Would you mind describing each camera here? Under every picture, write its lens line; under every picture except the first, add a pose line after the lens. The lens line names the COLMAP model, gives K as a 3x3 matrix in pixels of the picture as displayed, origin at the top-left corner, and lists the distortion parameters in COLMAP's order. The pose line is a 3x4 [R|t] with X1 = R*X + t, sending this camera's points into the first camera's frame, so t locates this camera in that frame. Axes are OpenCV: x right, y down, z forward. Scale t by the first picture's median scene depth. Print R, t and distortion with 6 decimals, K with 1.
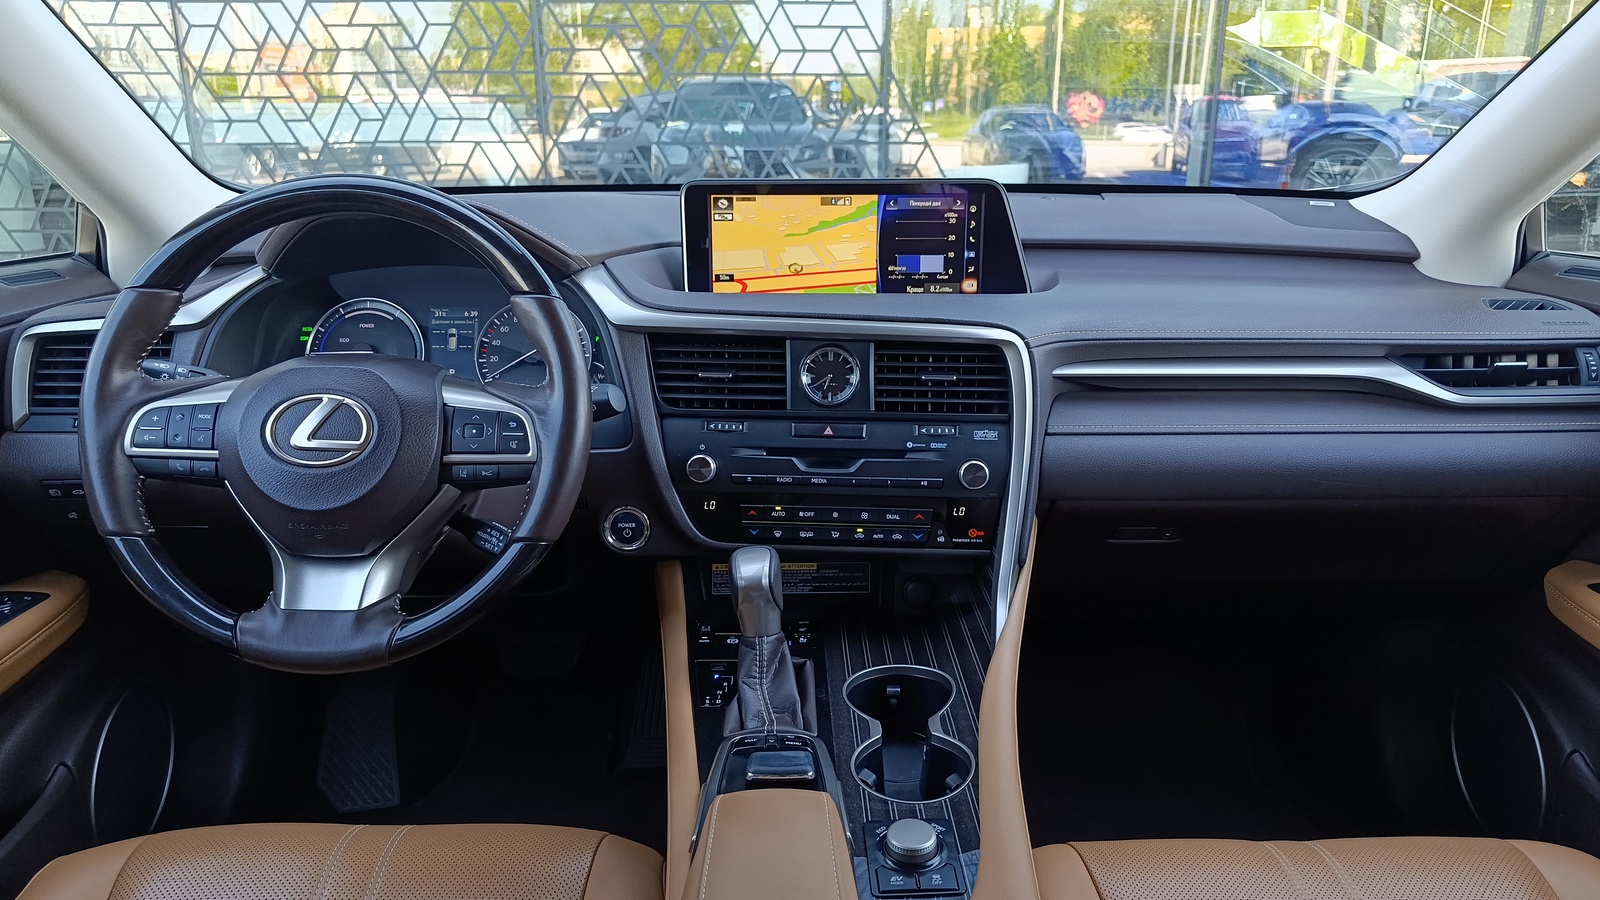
lens RADIAL K [[1069.2, 0, 801.8], [0, 1069.2, 451.4], [0, 0, 1]] dist [0.031364, -0.026902]
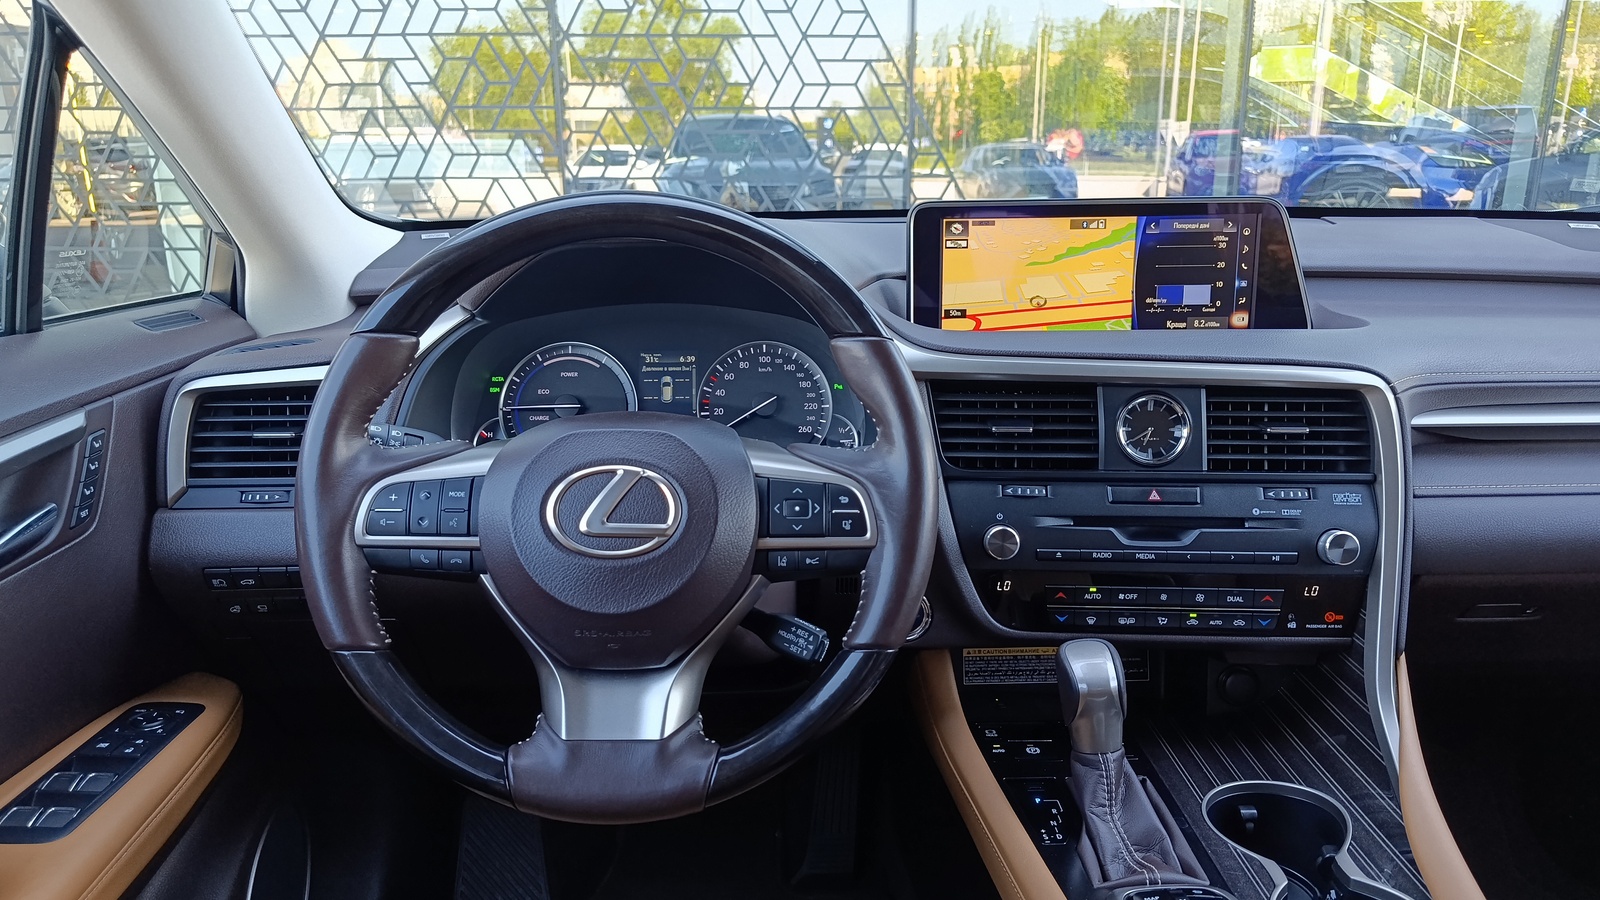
lens RADIAL K [[1069.2, 0, 800.9], [0, 1069.2, 450.3], [0, 0, 1]] dist [0.031364, -0.026902]
pose [[0.999724, -0.010854, 0.020813, -0.259935], [0.011562, 0.999348, -0.034201, -0.028364], [-0.020428, 0.034433, 0.999198, 0.169377]]
